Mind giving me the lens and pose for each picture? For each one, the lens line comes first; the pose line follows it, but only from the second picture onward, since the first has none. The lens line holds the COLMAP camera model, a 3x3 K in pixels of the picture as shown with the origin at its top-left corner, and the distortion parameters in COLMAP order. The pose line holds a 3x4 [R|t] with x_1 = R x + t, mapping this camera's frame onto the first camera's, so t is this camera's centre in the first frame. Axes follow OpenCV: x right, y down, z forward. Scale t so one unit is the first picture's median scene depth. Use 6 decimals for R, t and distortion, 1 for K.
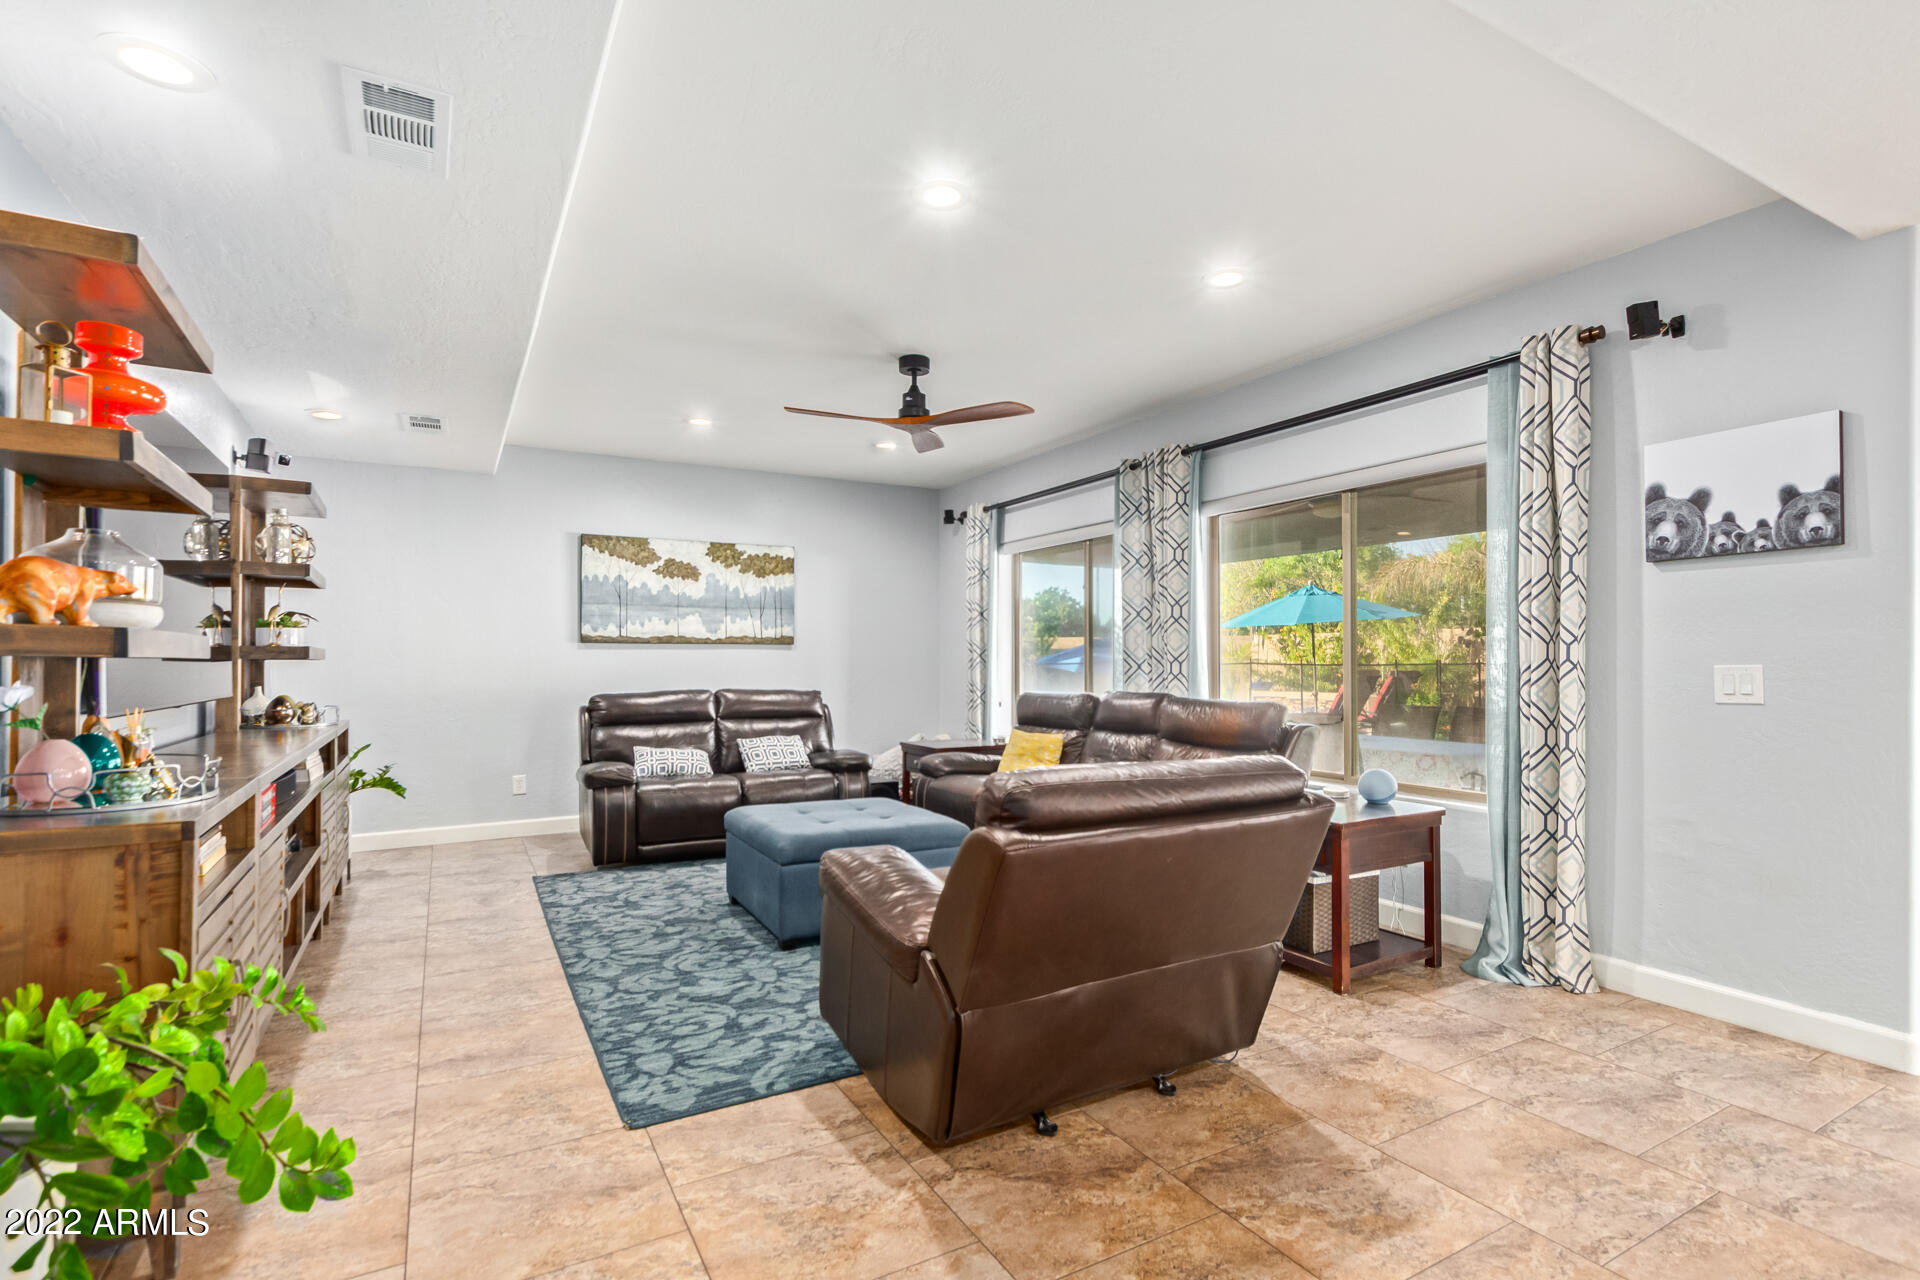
lens RADIAL K [[913.4, 0, 965.1], [0, 913.4, 649.1], [0, 0, 1]] dist [0.008770, -0.000181]
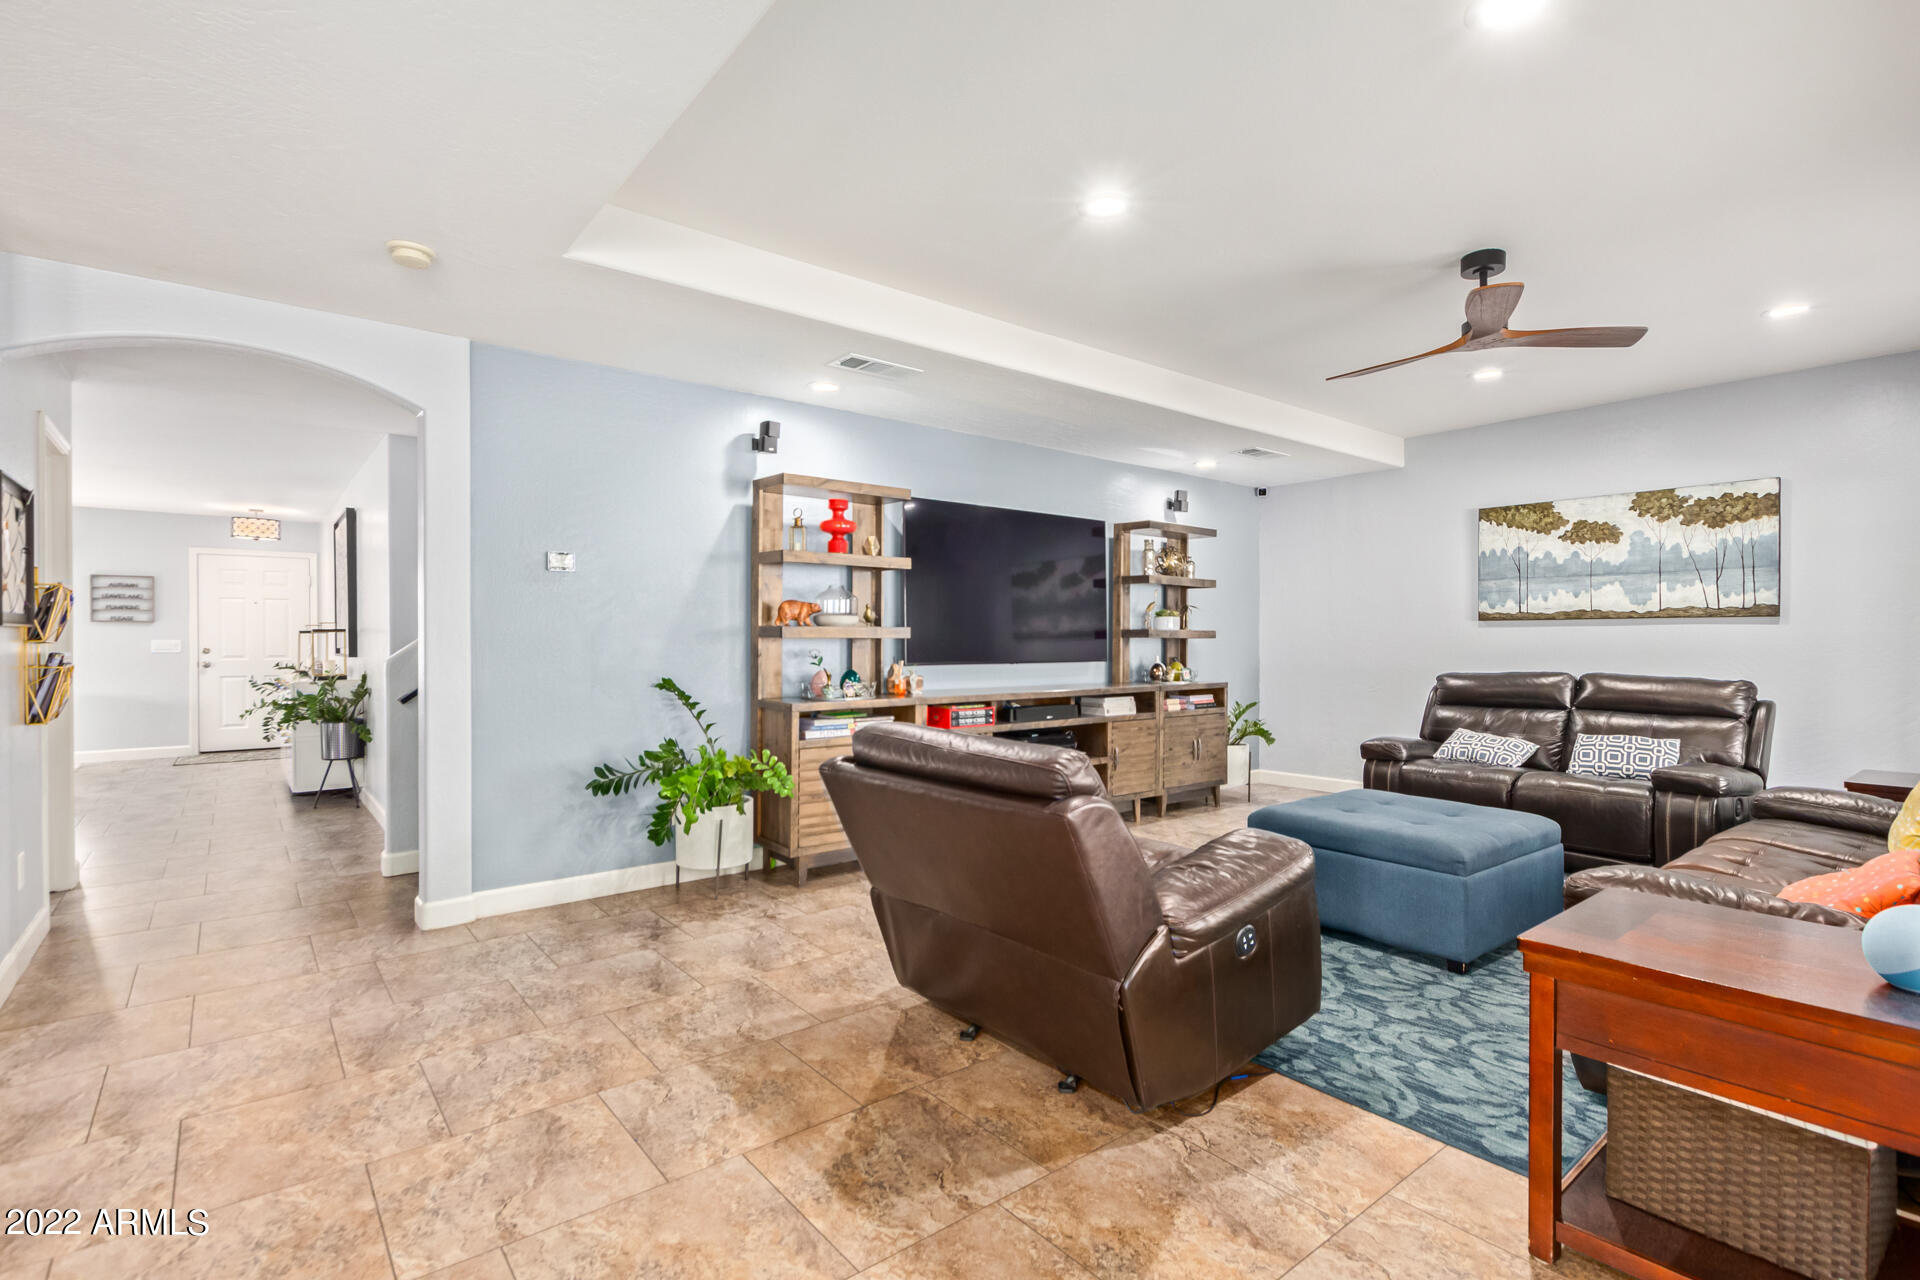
lens RADIAL K [[913.4, 0, 964.5], [0, 913.4, 646.5], [0, 0, 1]] dist [0.008770, -0.000181]
pose [[0.150764, 0.009173, -0.988527, 0.453442], [0.011781, 0.999869, 0.011076, 0.003322], [0.988500, -0.013316, 0.150636, 0.298469]]
